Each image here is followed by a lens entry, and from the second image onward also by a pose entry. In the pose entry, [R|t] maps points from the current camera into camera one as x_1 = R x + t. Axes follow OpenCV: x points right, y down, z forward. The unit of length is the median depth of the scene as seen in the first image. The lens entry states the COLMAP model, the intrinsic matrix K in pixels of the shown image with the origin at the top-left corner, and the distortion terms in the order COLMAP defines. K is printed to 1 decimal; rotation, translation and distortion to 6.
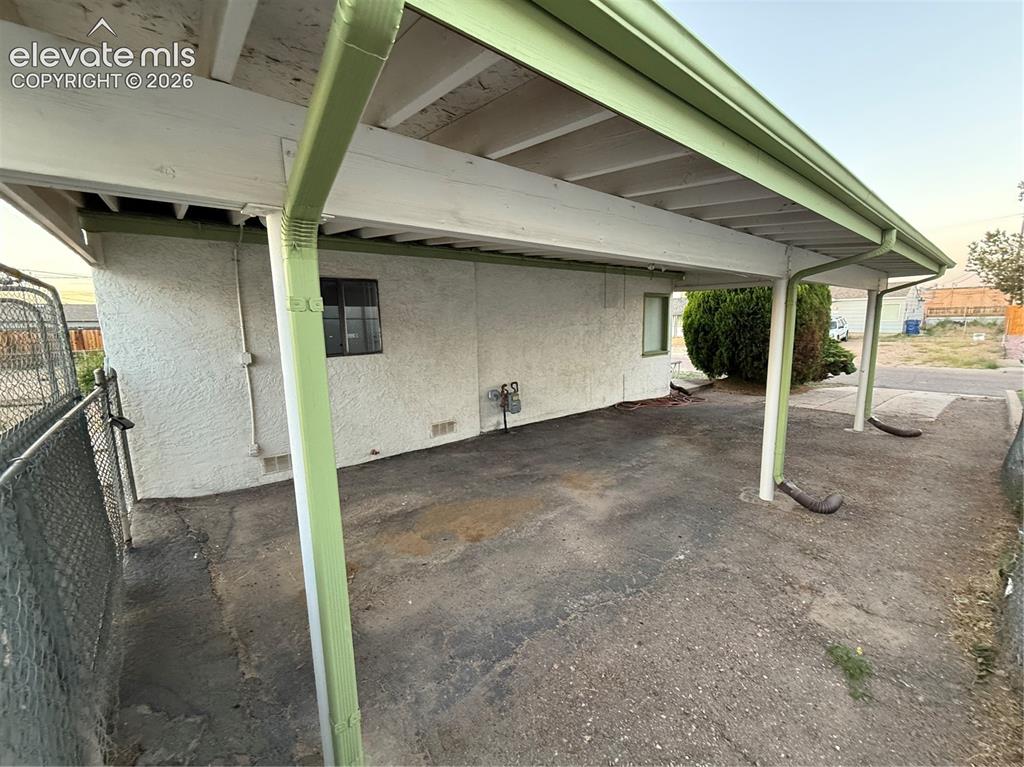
lens RADIAL K [[409.2, 0, 513.8], [0, 409.2, 383.8], [0, 0, 1]] dist [0.000572, 0.000373]
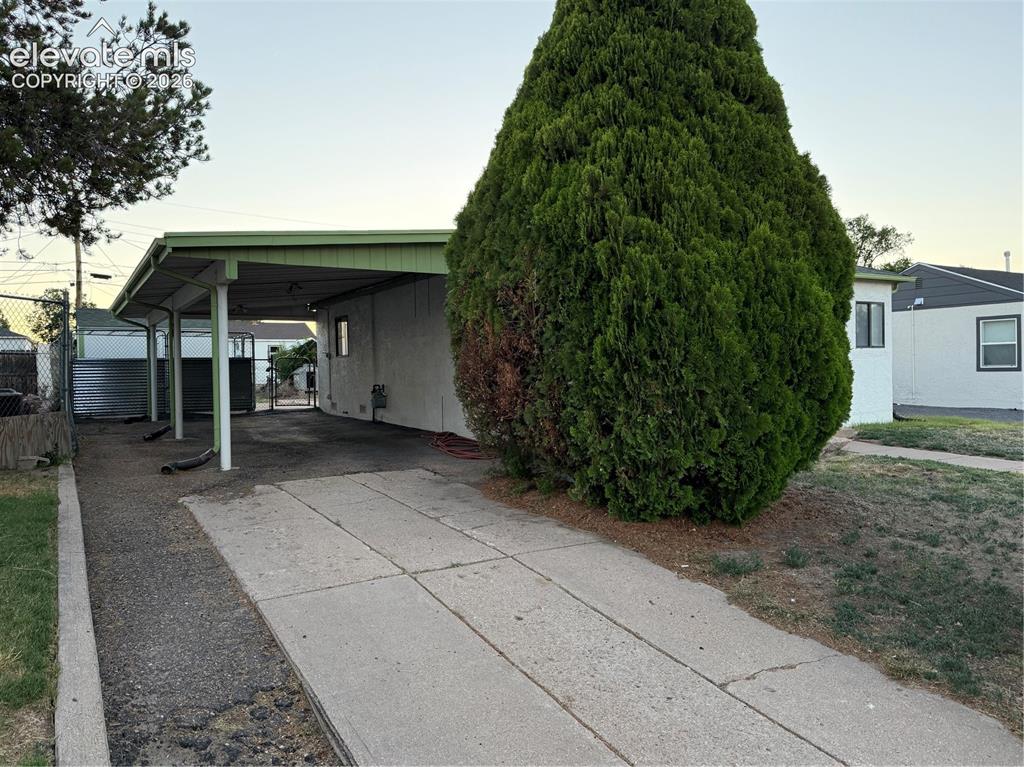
lens RADIAL K [[737.5, 0, 520.3], [0, 737.5, 380.3], [0, 0, 1]] dist [0.035115, -0.020625]
pose [[-0.144469, 0.039607, -0.988716, 2.954319], [-0.133287, 0.989313, 0.059107, -0.281243], [0.980491, 0.140323, -0.137646, 2.382567]]
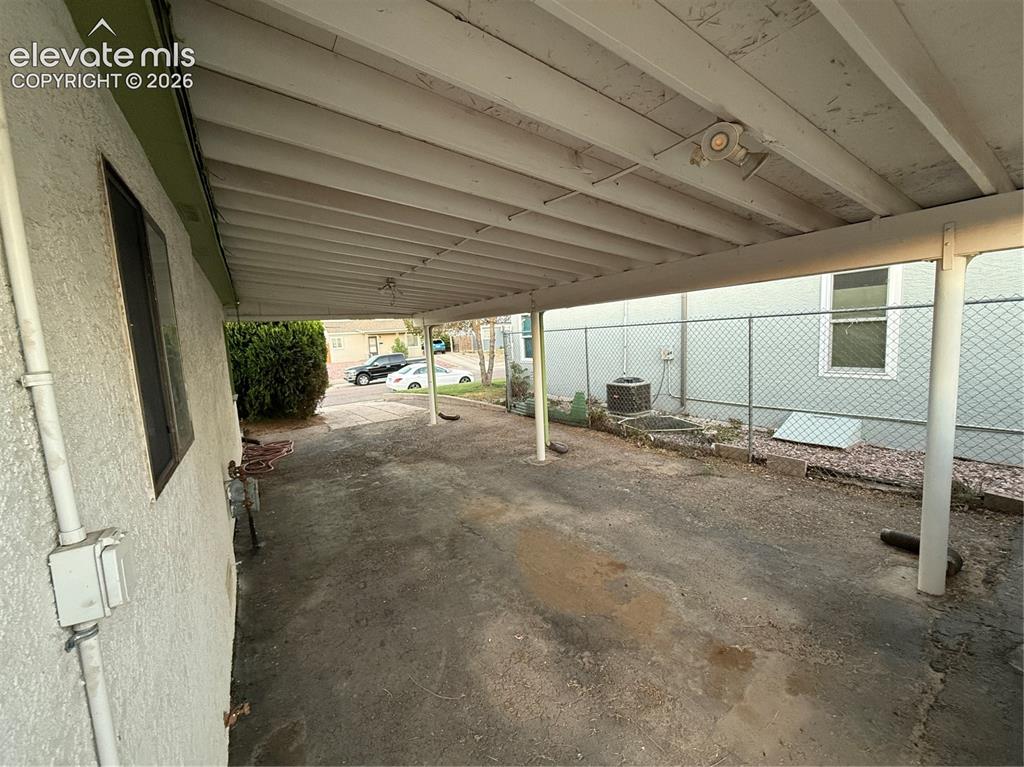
lens RADIAL K [[409.2, 0, 514.4], [0, 409.2, 383.5], [0, 0, 1]] dist [0.000572, 0.000373]
pose [[0.116090, -0.101621, 0.988026, -0.703727], [0.205579, 0.975670, 0.076195, -0.101639], [-0.971731, 0.194272, 0.134157, 0.728847]]
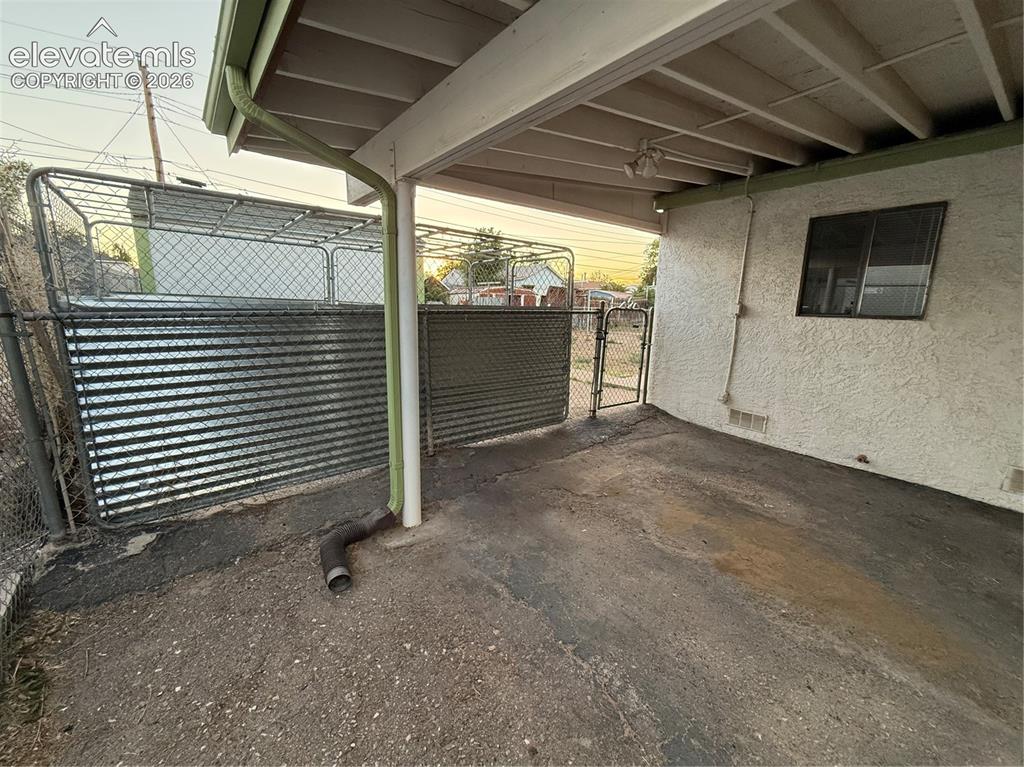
lens RADIAL K [[409.2, 0, 514.5], [0, 409.2, 383.2], [0, 0, 1]] dist [0.000572, 0.000373]
pose [[-0.020066, 0.217304, -0.975898, 0.371559], [-0.176311, 0.960028, 0.217395, -0.006937], [0.984130, 0.176424, 0.019049, 0.411514]]
